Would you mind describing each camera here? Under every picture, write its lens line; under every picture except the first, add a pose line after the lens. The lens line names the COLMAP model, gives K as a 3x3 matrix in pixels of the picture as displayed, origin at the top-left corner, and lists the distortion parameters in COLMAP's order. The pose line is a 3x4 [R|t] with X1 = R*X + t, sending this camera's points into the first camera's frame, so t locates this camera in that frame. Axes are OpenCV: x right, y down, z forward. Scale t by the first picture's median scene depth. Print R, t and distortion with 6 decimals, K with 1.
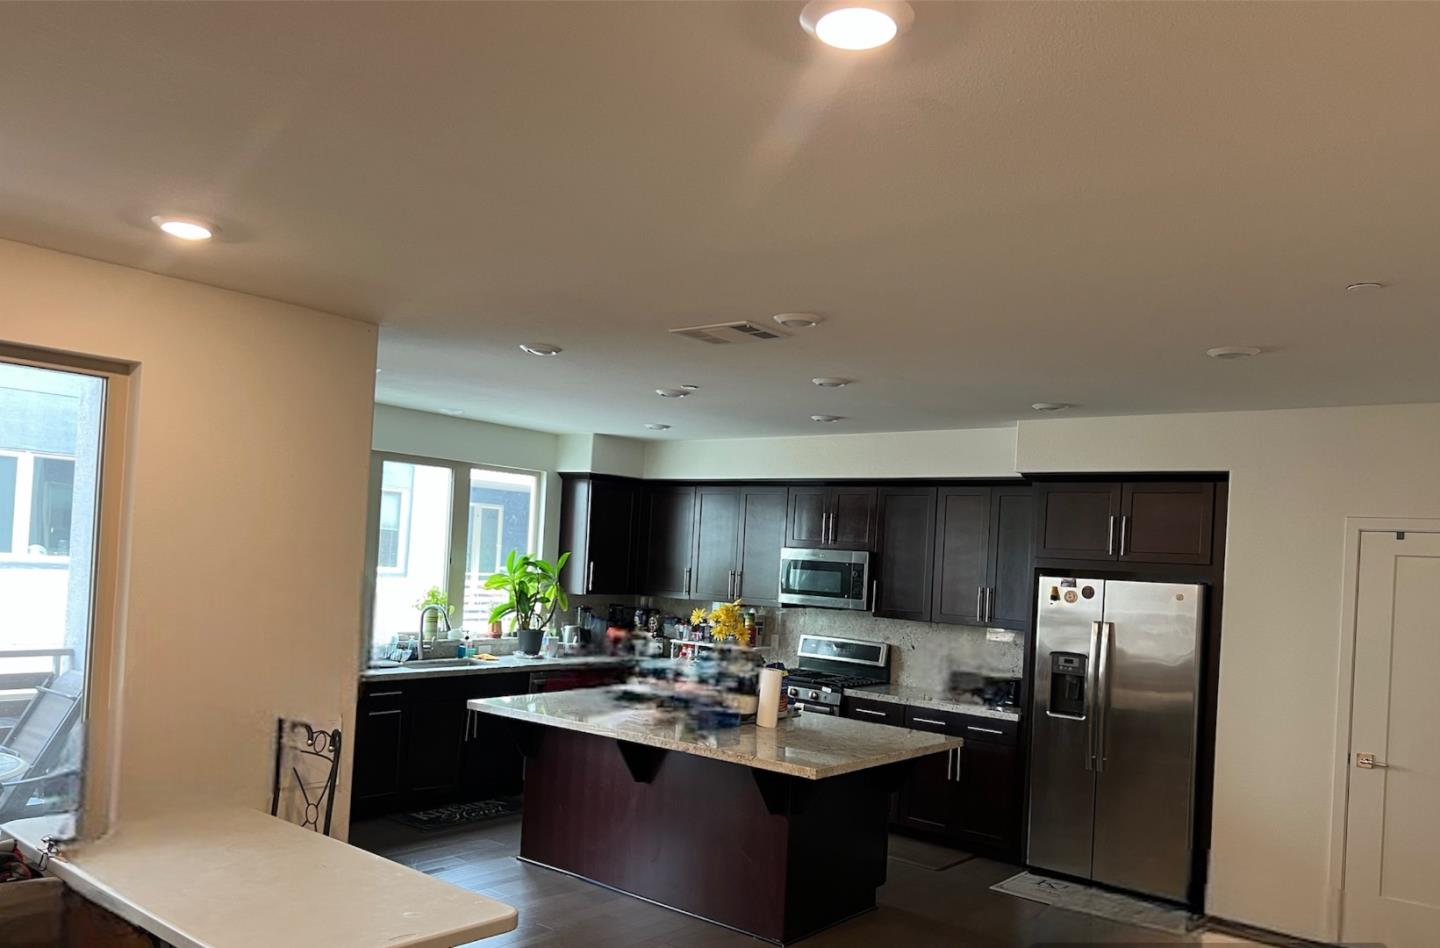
lens RADIAL K [[1095.6, 0, 721.9], [0, 1095.6, 520.5], [0, 0, 1]] dist [0.043442, -0.006619]
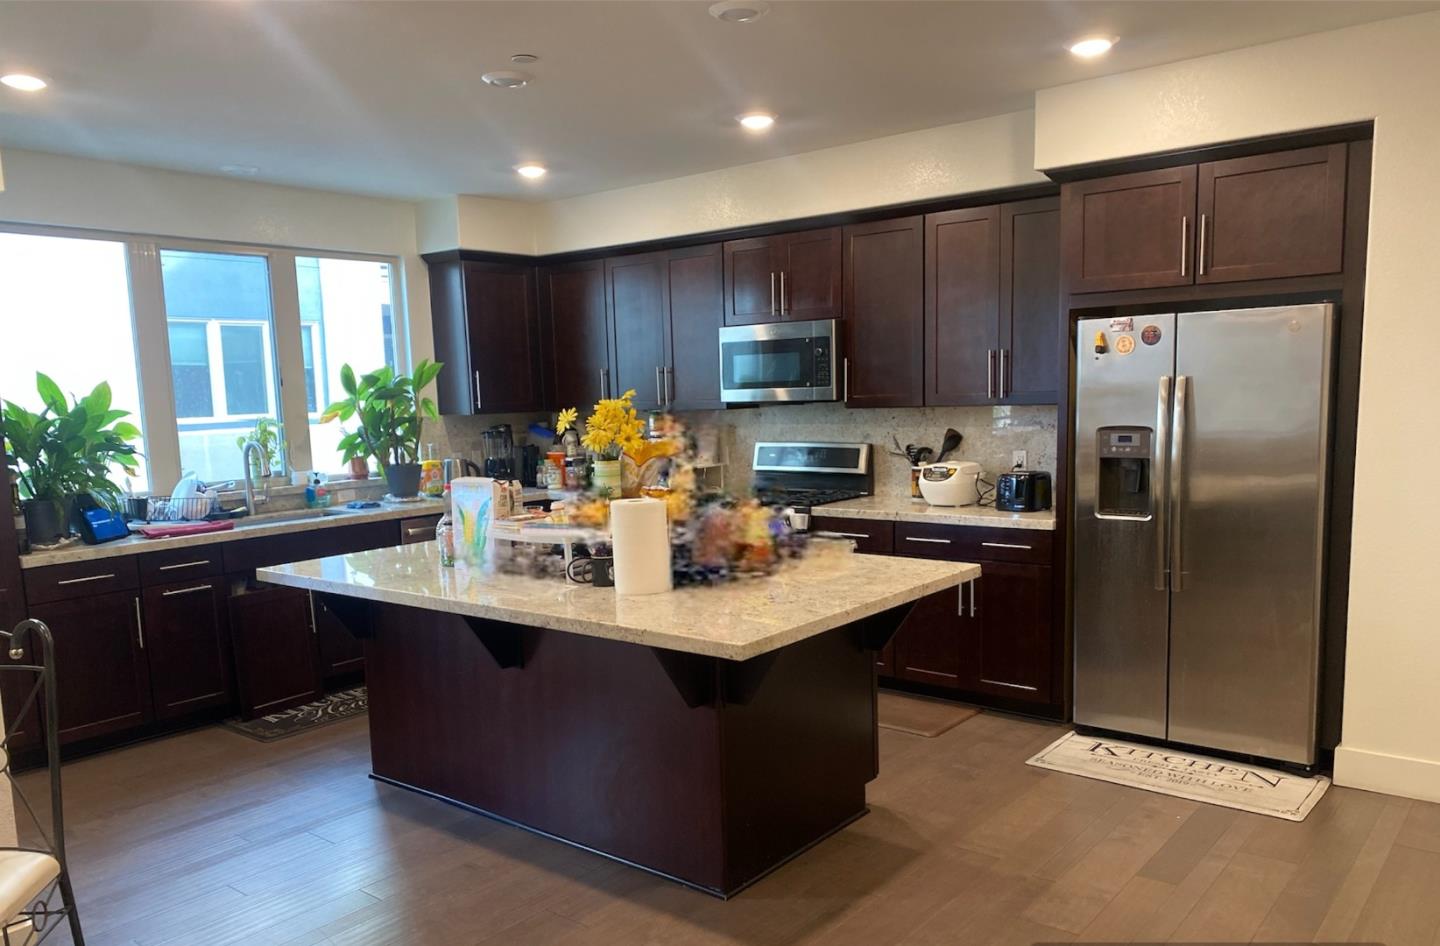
lens RADIAL K [[1095.6, 0, 721.9], [0, 1095.6, 519.5], [0, 0, 1]] dist [0.043442, -0.006619]
pose [[0.996485, -0.083752, -0.001627, 0.053033], [0.083027, 0.984916, 0.151815, 0.045899], [-0.011112, -0.151417, 0.988408, 0.277512]]
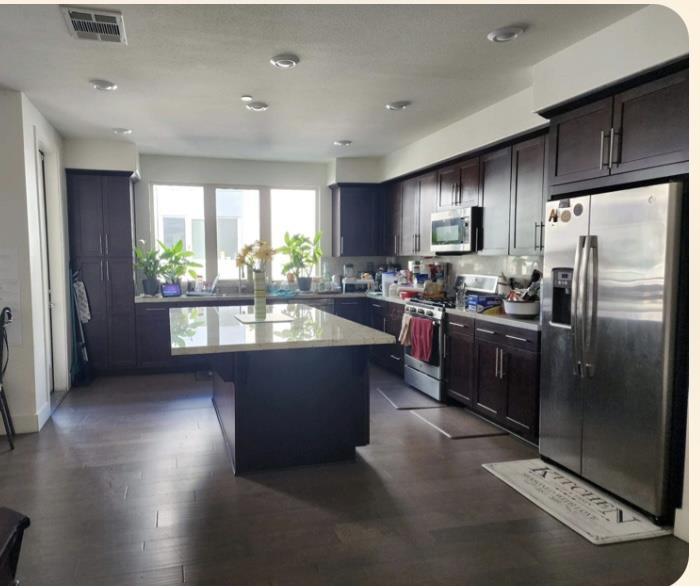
lens RADIAL K [[526.4, 0, 290.0], [0, 526.4, 292.0], [0, 0, 1]] dist [0.008315, 0.002148]
pose [[0.788517, -0.016215, -0.614799, 0.378464], [0.066405, 0.996053, 0.058897, 0.085233], [0.611417, -0.087267, 0.786482, 0.381135]]
